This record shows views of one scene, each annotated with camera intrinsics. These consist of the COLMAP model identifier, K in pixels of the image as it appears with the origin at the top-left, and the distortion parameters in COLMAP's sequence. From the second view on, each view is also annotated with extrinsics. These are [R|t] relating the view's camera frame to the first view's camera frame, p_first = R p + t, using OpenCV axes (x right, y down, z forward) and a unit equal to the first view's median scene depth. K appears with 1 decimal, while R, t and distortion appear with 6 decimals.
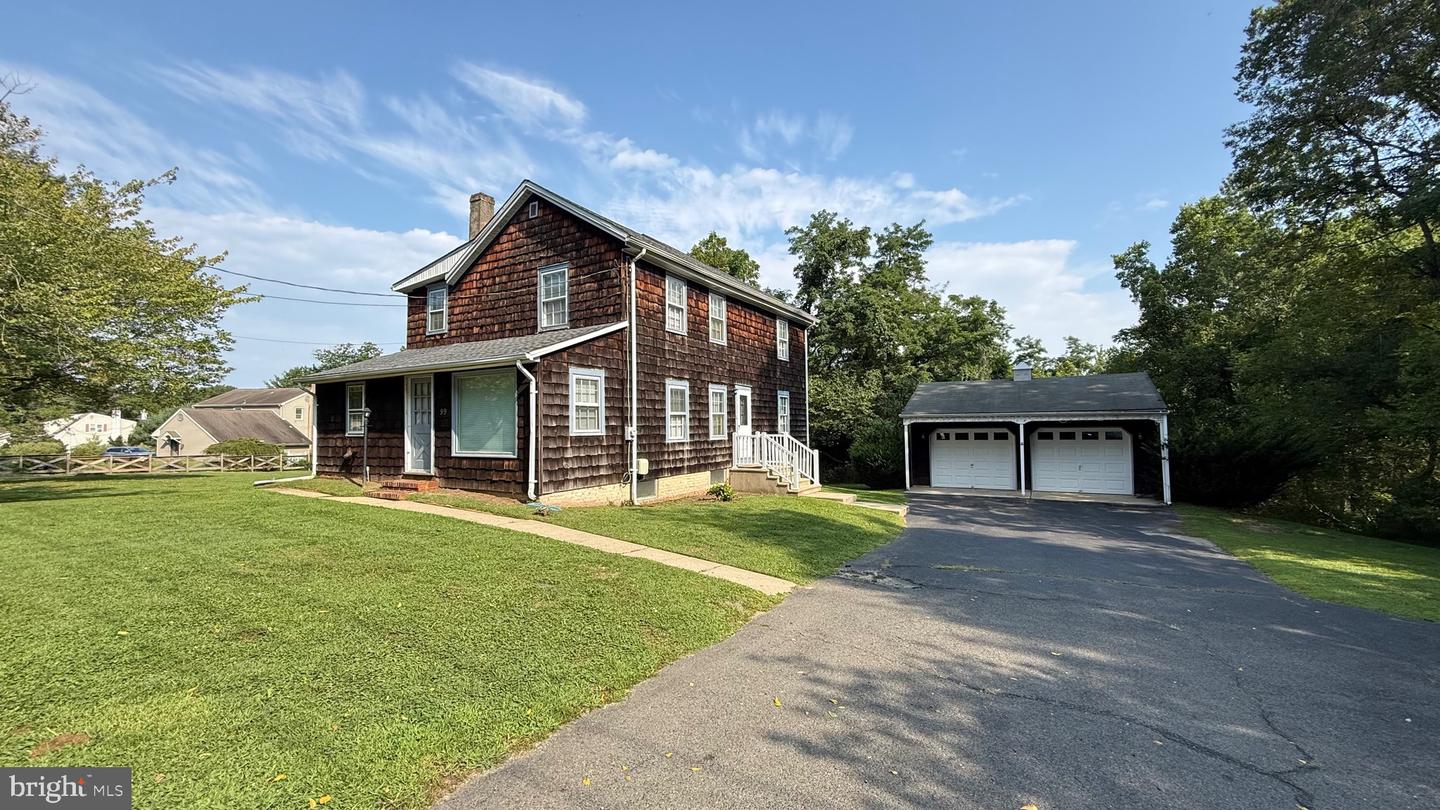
lens RADIAL K [[585.4, 0, 717.7], [0, 585.4, 408.7], [0, 0, 1]] dist [0.005815, -0.002980]
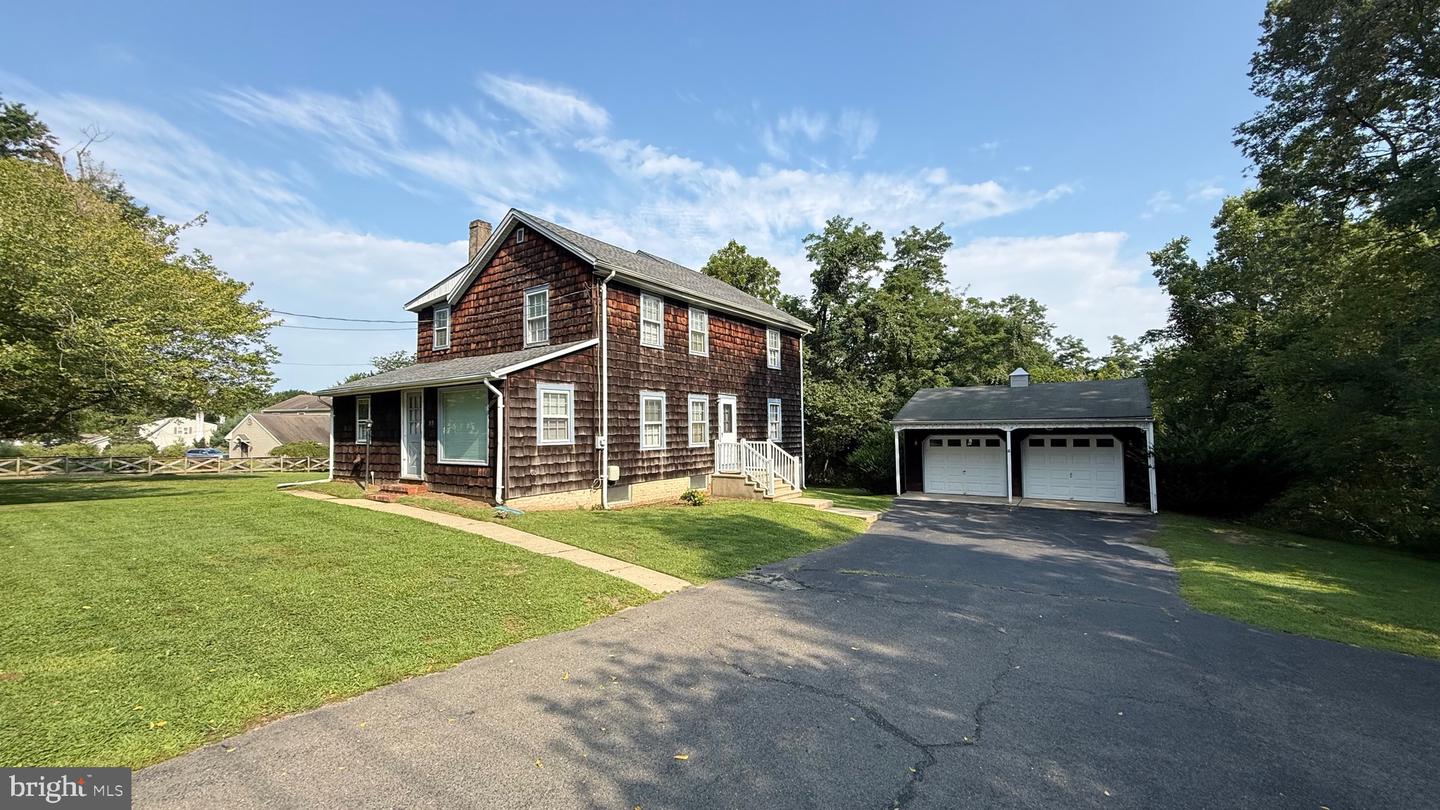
lens RADIAL K [[585.4, 0, 713.0], [0, 585.4, 408.2], [0, 0, 1]] dist [0.005815, -0.002980]
pose [[0.996597, -0.003067, -0.082365, 0.107460], [0.002811, 0.999991, -0.003227, -0.012463], [0.082375, 0.002985, 0.996597, -0.043280]]
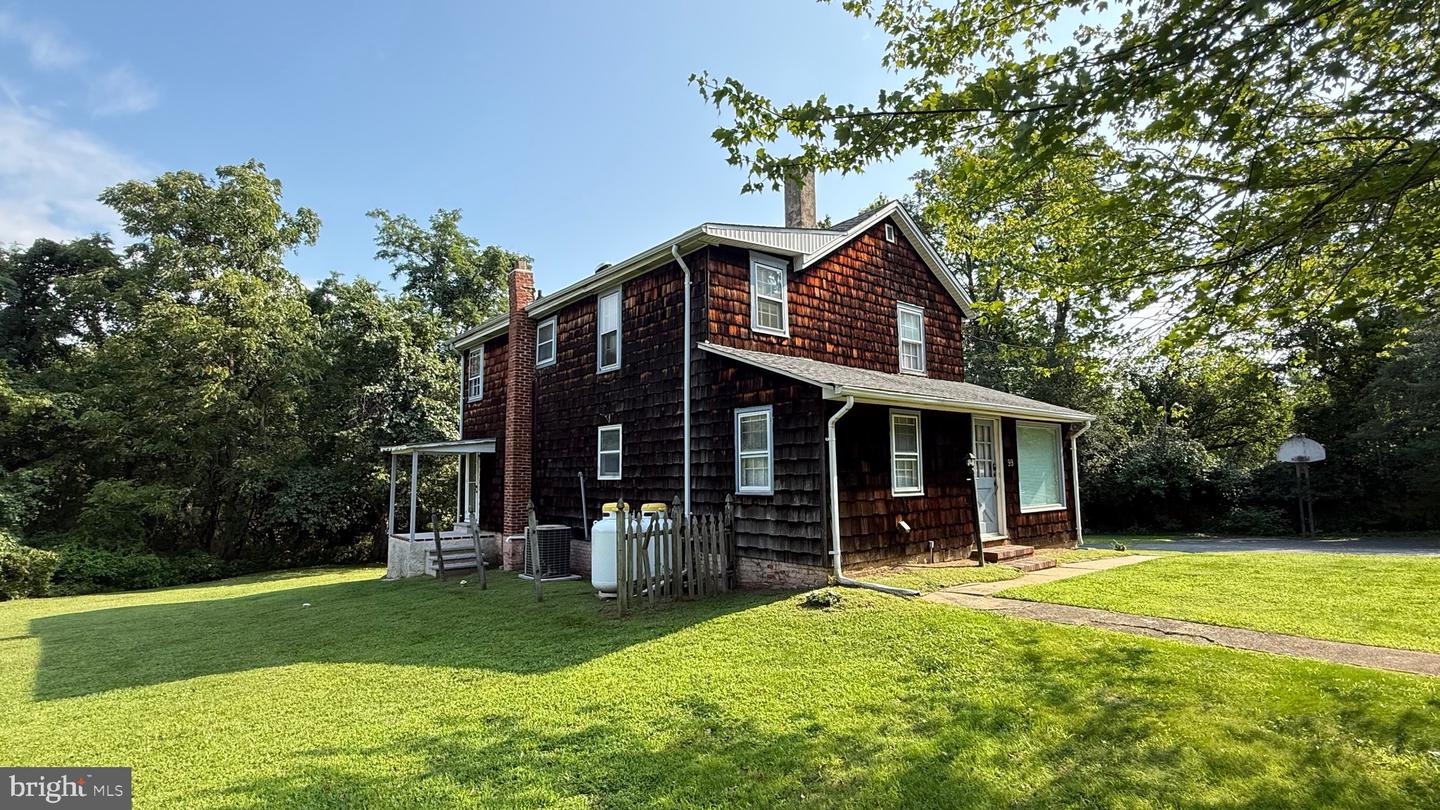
lens RADIAL K [[662.7, 0, 722.8], [0, 662.7, 406.1], [0, 0, 1]] dist [0.000590, -0.000281]
pose [[0.321219, 0.105158, 0.941148, -1.080246], [-0.024829, 0.994409, -0.102635, 0.023236], [-0.946679, 0.009601, 0.322034, 0.759401]]
